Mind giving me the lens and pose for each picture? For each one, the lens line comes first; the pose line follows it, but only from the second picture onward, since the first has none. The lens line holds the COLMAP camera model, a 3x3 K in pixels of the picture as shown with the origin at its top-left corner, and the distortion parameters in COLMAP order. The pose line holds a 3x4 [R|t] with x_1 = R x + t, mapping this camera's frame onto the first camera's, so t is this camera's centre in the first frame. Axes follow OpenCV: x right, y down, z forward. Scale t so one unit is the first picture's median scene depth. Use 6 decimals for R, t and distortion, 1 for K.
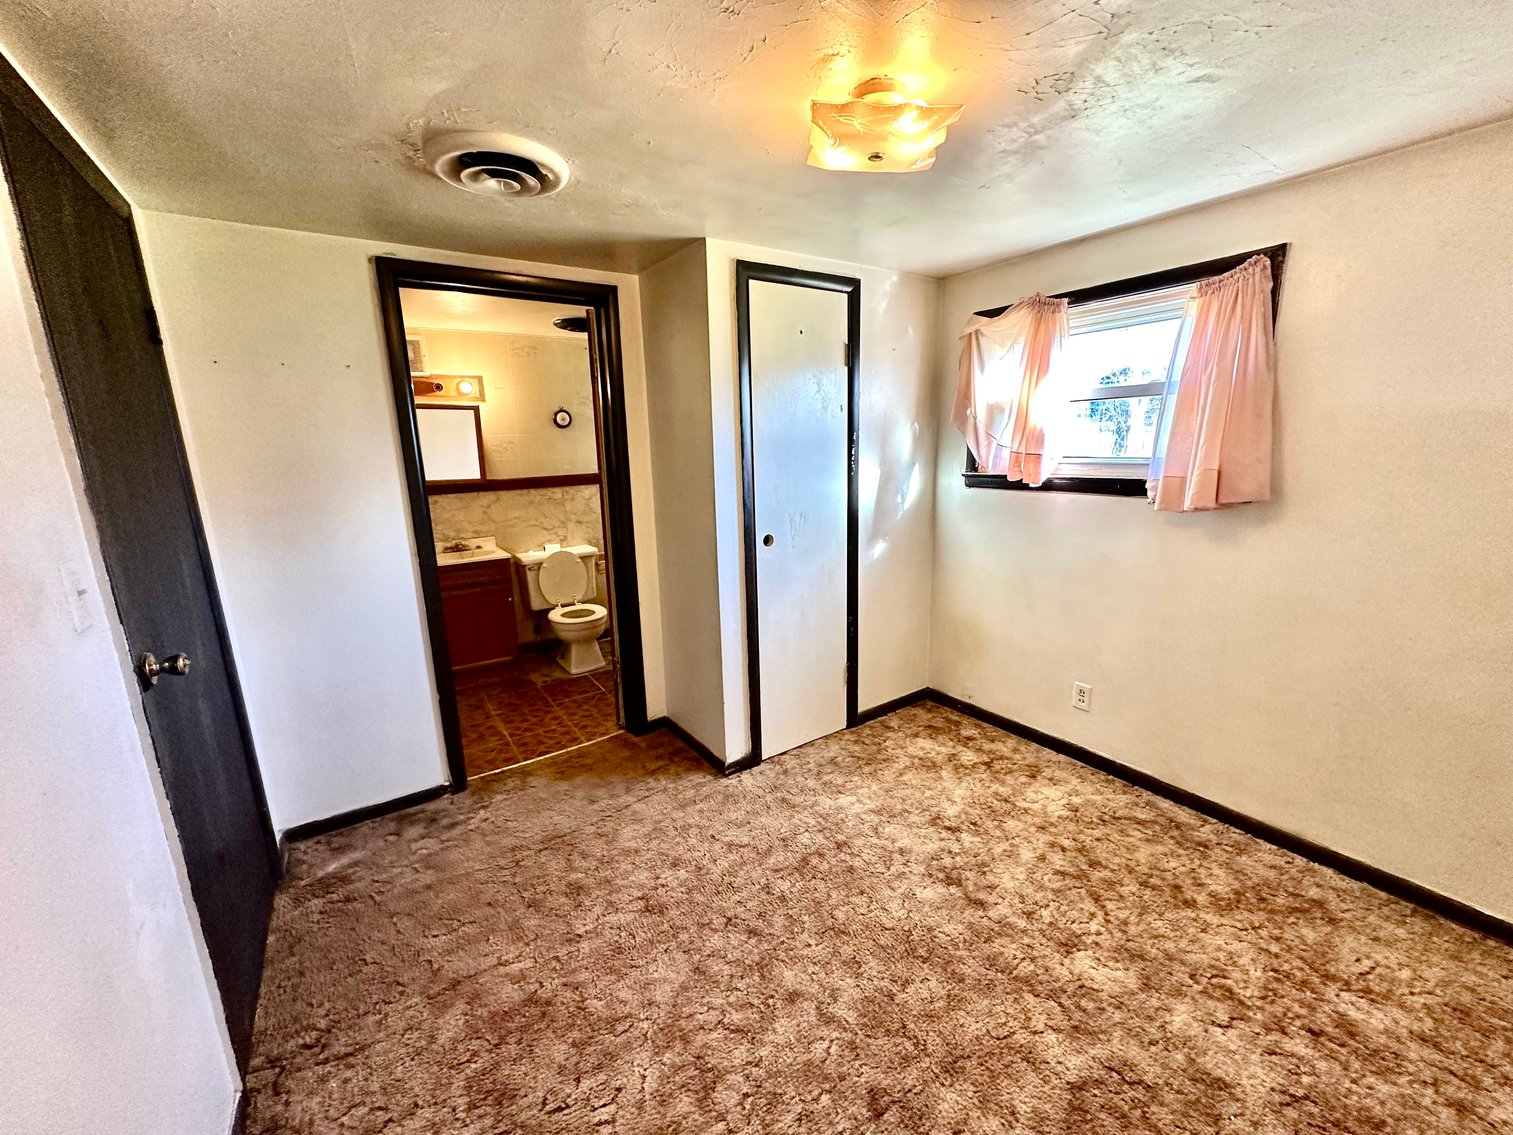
lens RADIAL K [[599.6, 0, 753.9], [0, 599.6, 568.8], [0, 0, 1]] dist [-0.001154, 0.000089]
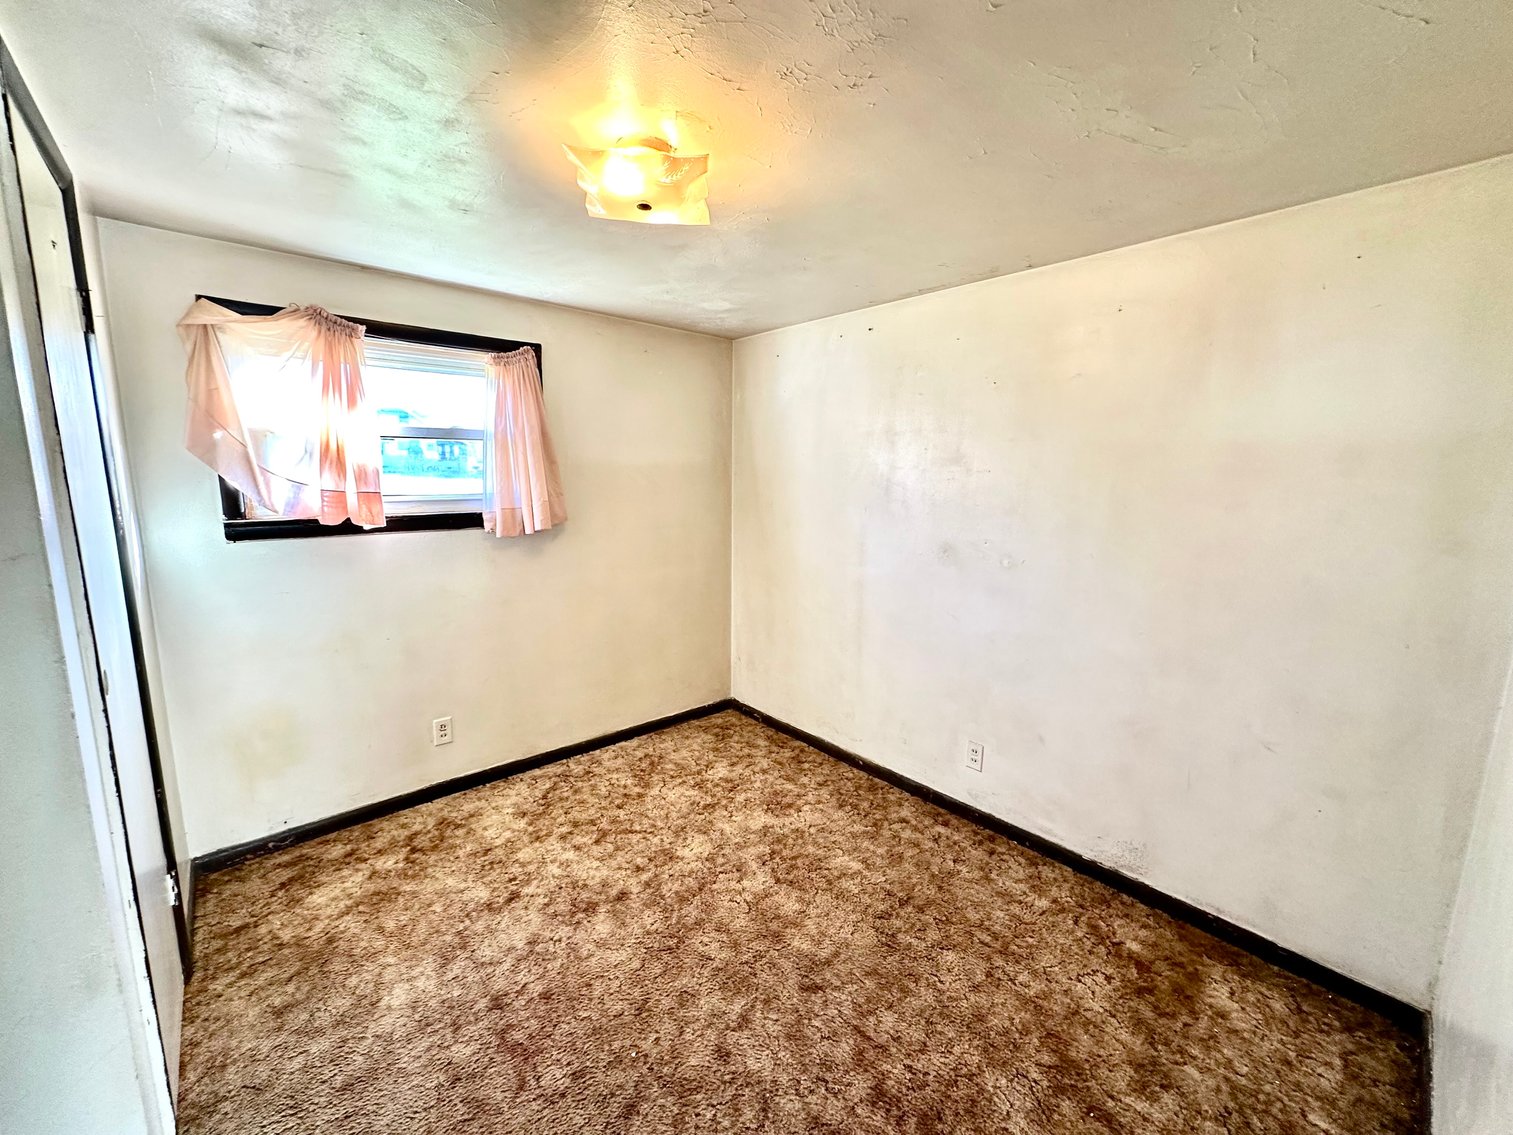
lens RADIAL K [[606.3, 0, 755.2], [0, 606.3, 565.5], [0, 0, 1]] dist [-0.002329, -0.000258]
pose [[-0.127404, -0.127747, 0.983590, -0.590459], [0.201413, 0.967677, 0.151769, -0.126914], [-0.971185, 0.217444, -0.097555, 0.657011]]
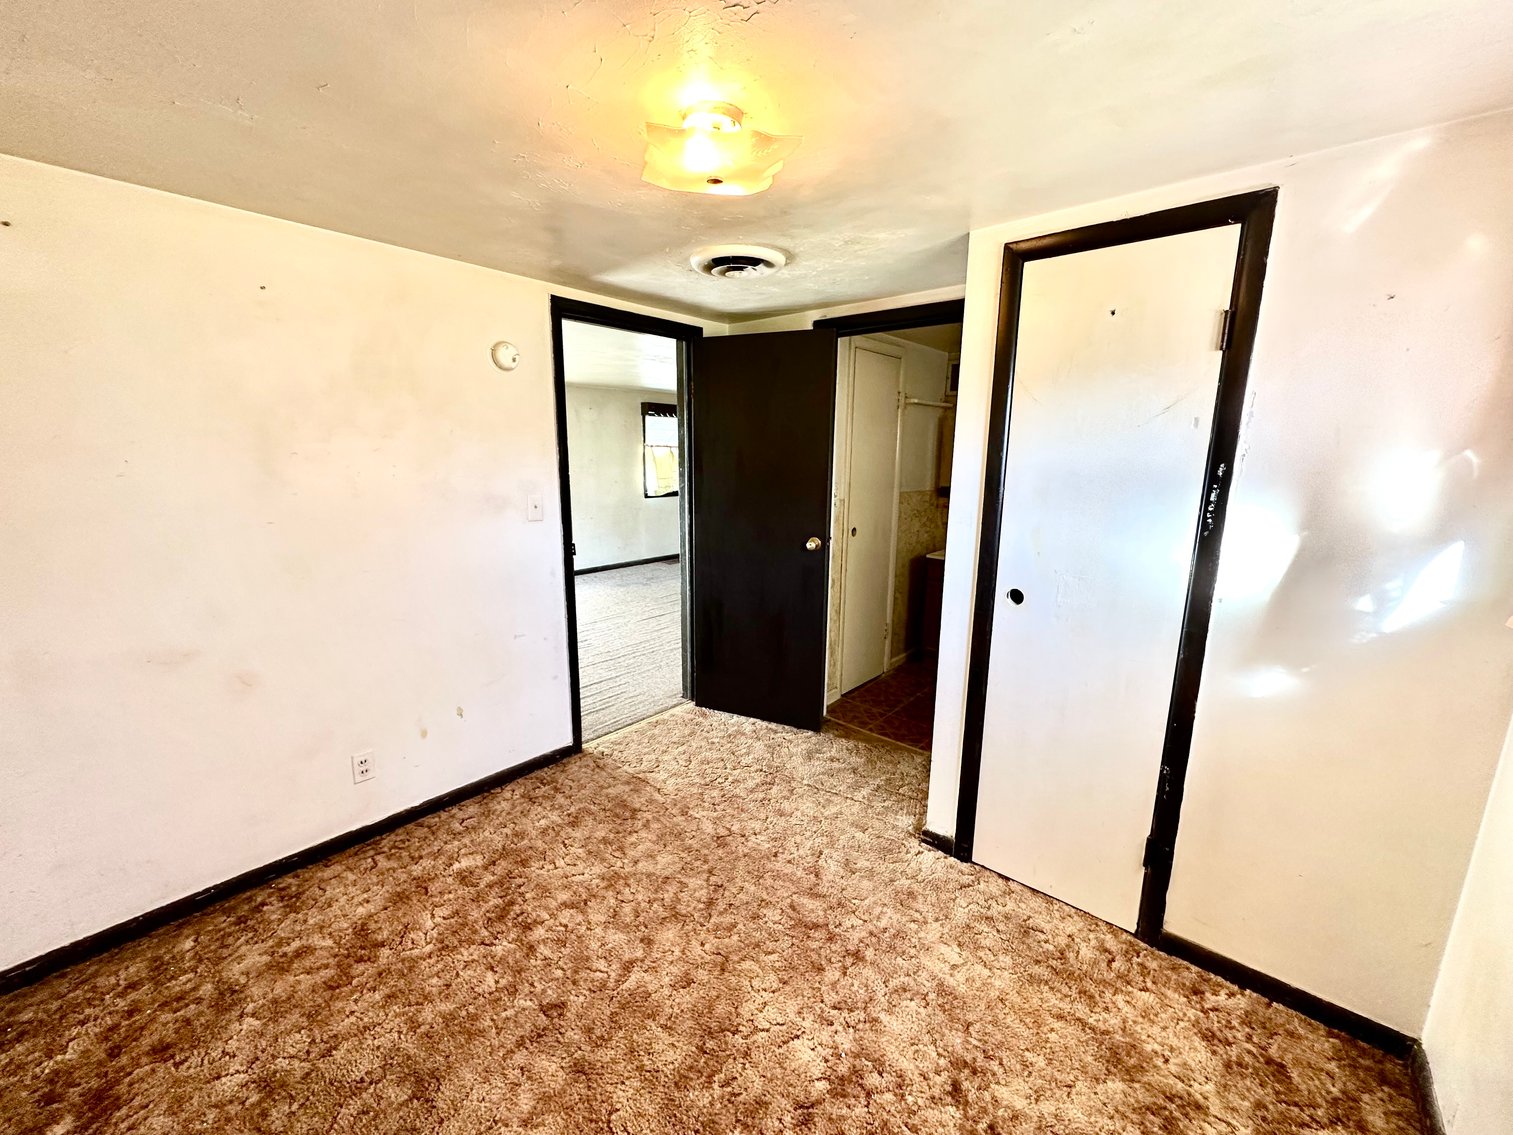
lens RADIAL K [[599.6, 0, 753.9], [0, 599.6, 568.8], [0, 0, 1]] dist [-0.001154, 0.000089]
pose [[0.260194, 0.219156, -0.940356, 0.790852], [-0.222425, 0.961313, 0.162496, -0.159935], [0.939588, 0.166878, 0.298874, 0.546715]]
